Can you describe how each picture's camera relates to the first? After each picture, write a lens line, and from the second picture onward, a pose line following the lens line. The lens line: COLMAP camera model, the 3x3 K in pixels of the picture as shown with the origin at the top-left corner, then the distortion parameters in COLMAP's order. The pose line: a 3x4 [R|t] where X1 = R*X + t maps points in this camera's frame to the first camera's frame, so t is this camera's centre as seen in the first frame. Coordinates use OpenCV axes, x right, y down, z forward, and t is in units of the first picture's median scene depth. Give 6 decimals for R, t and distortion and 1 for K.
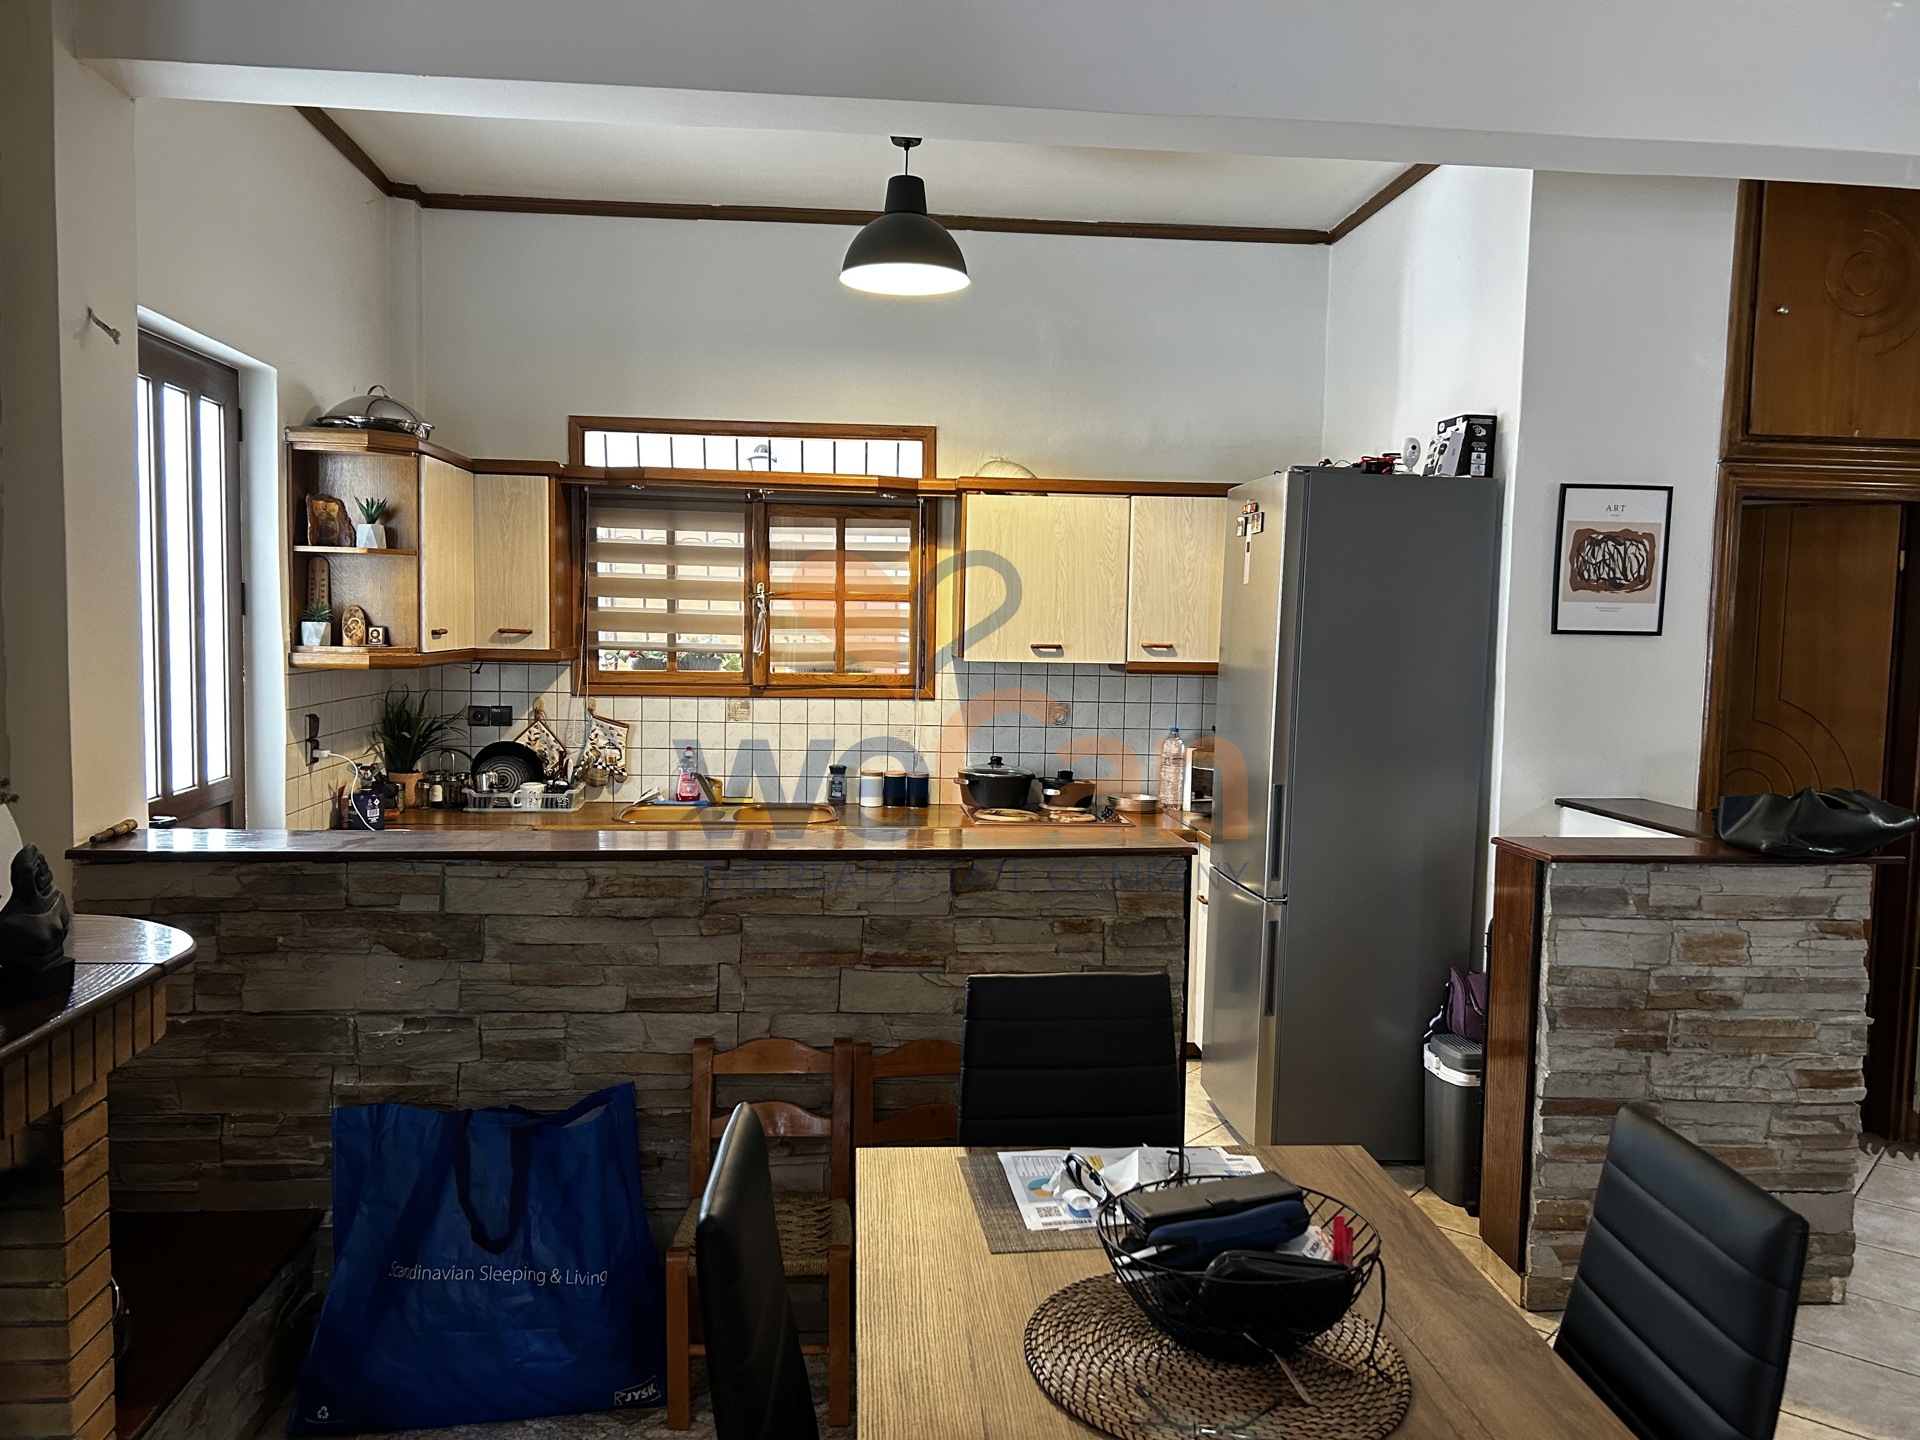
lens RADIAL K [[1446.5, 0, 970.0], [0, 1446.5, 721.0], [0, 0, 1]] dist [0.055644, -0.065379]
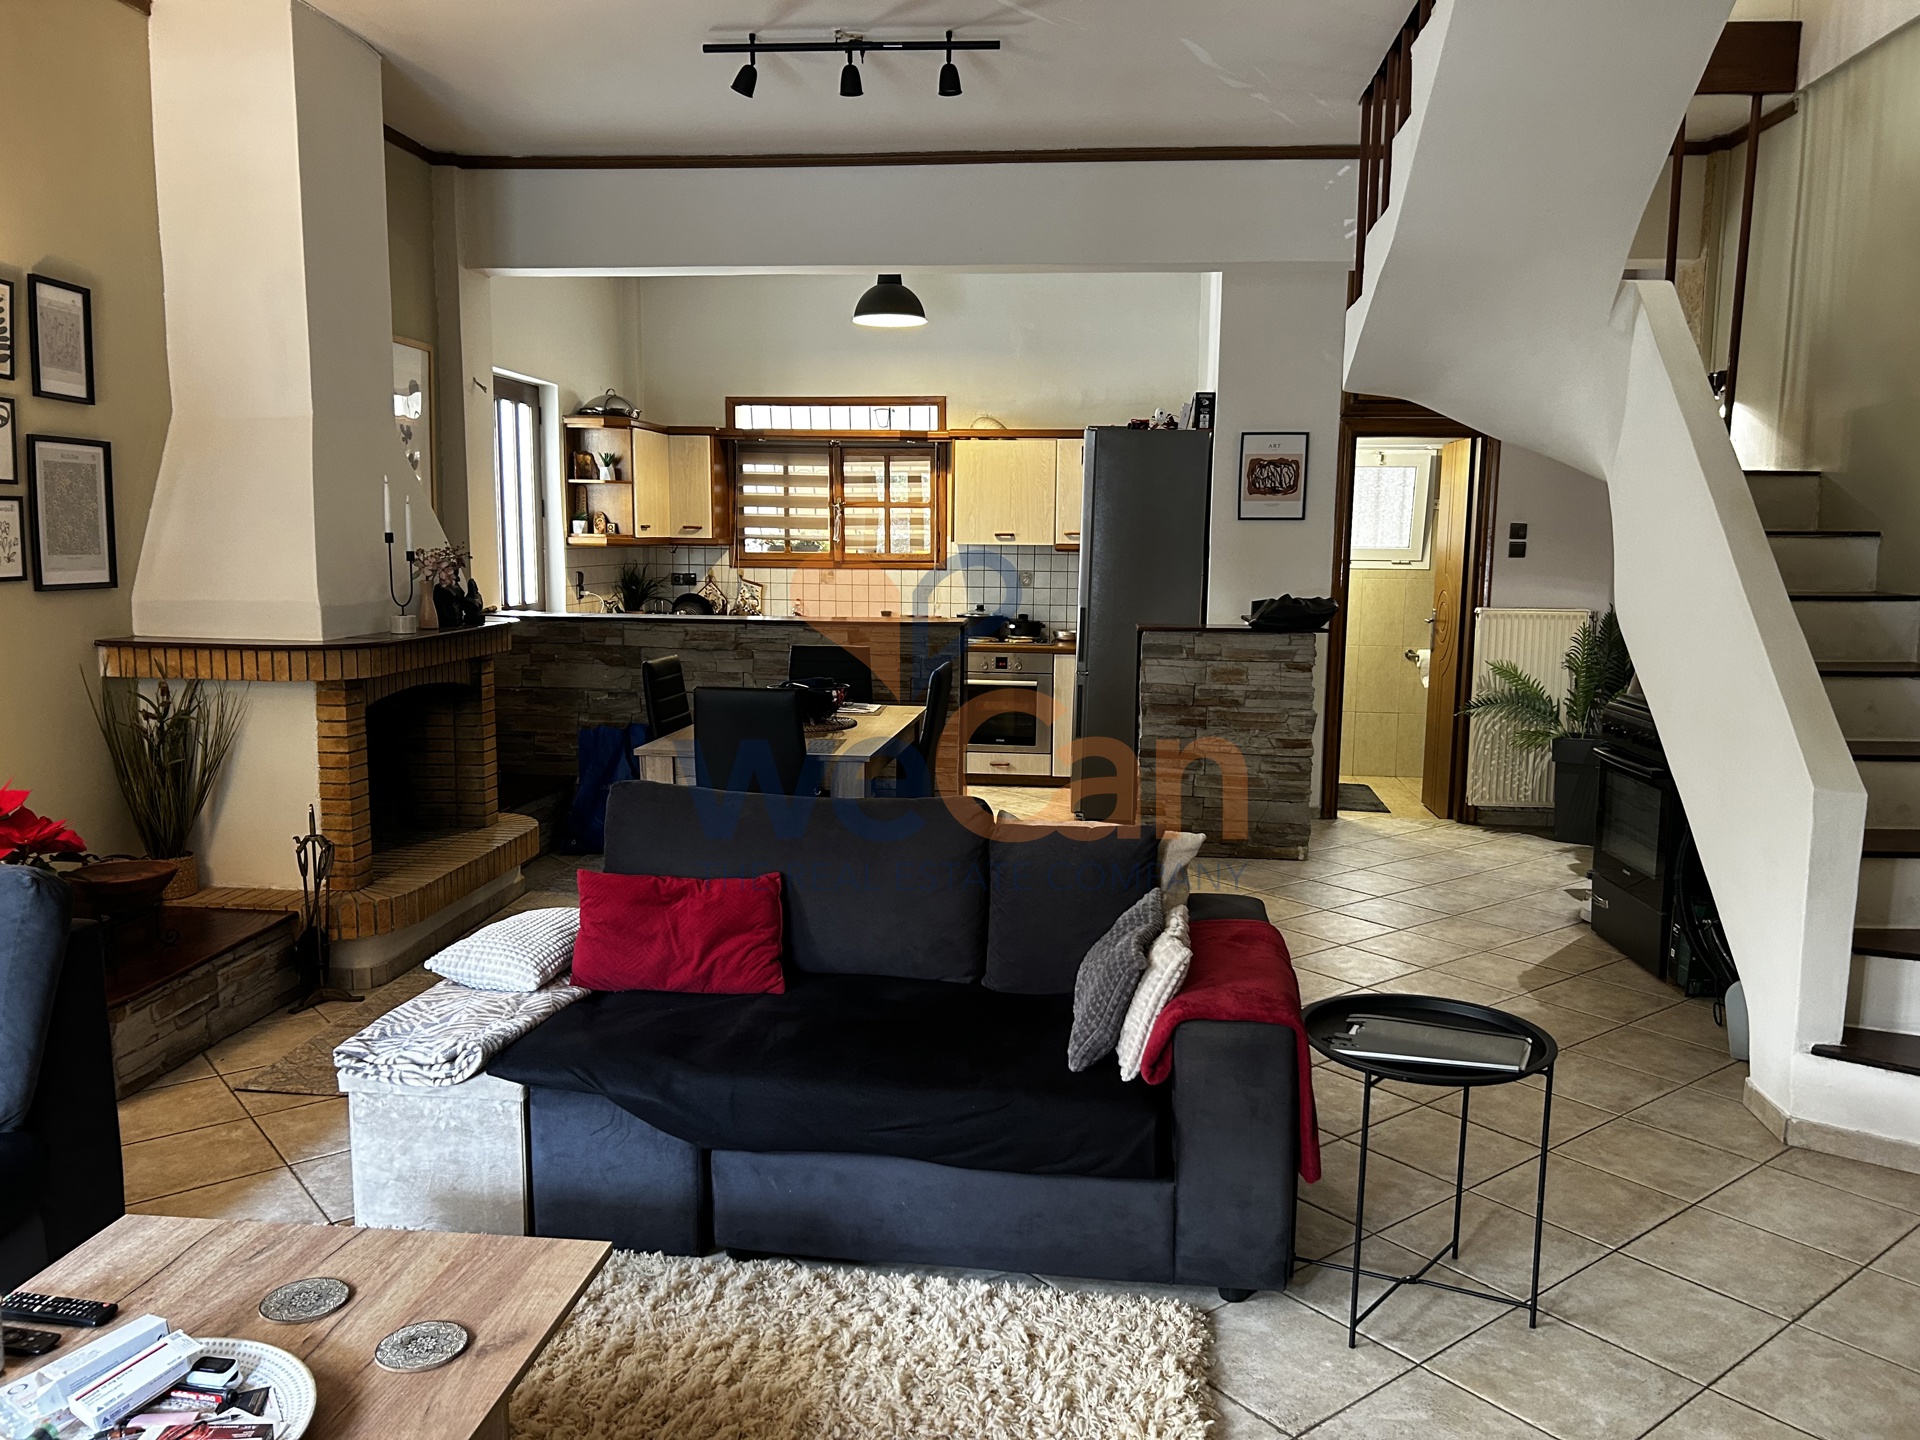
lens RADIAL K [[1446.5, 0, 966.6], [0, 1446.5, 732.6], [0, 0, 1]] dist [0.055644, -0.065379]
pose [[0.980945, 0.017149, -0.193528, 0.341069], [-0.004637, 0.997880, 0.064920, 0.067415], [0.194231, -0.062785, 0.978944, -0.630341]]
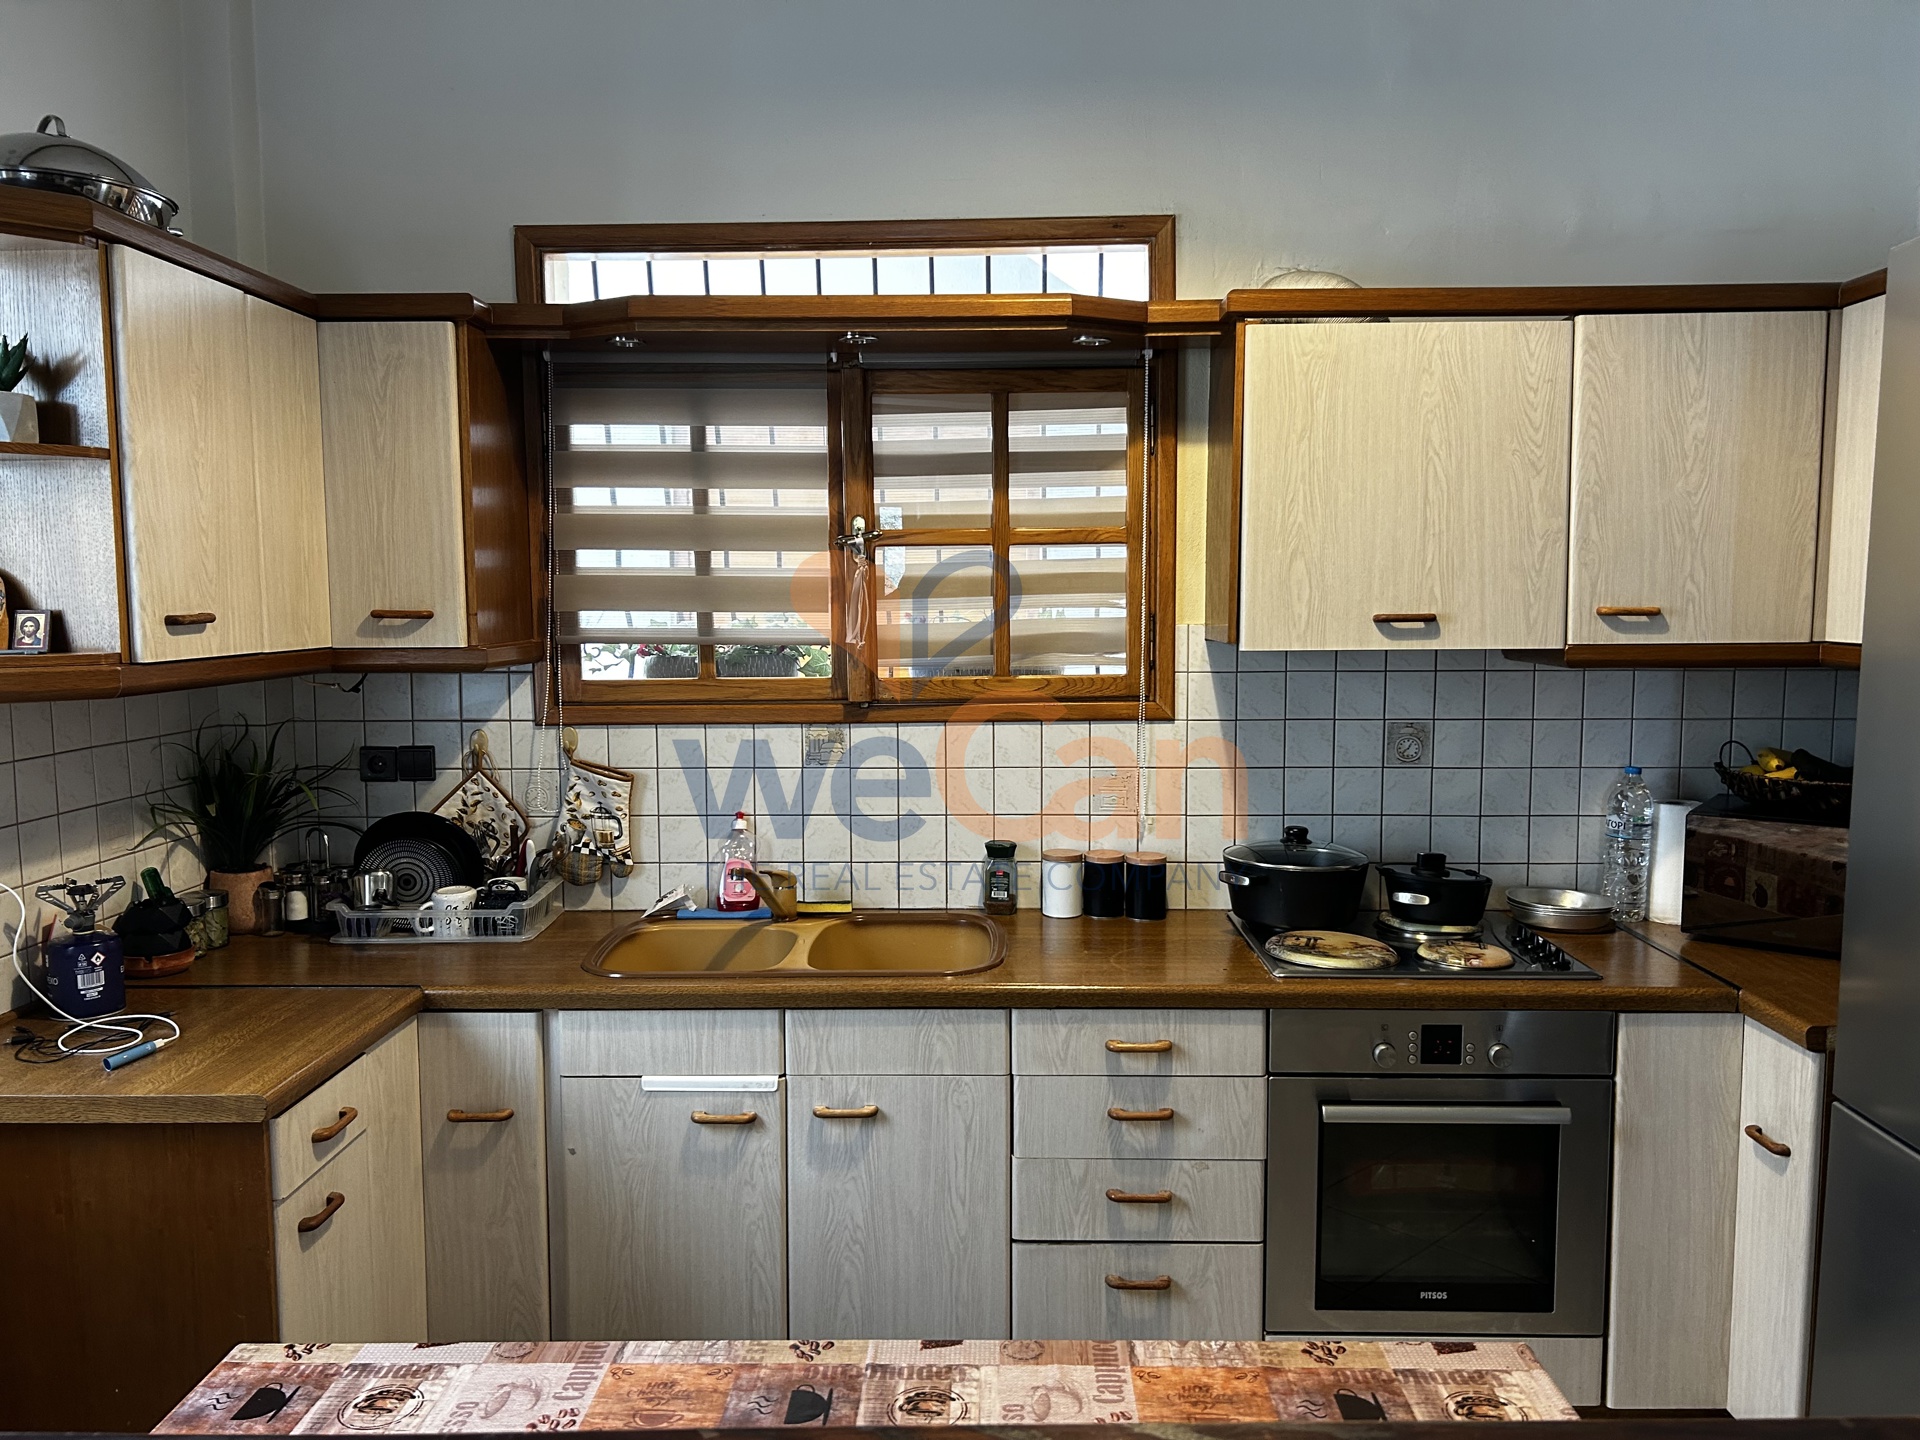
lens RADIAL K [[1446.5, 0, 961.4], [0, 1446.5, 726.0], [0, 0, 1]] dist [0.055644, -0.065379]
pose [[0.992726, -0.014842, -0.119476, -0.043509], [0.017265, 0.999665, 0.019271, -0.027226], [0.119150, -0.021194, 0.992650, 0.488675]]
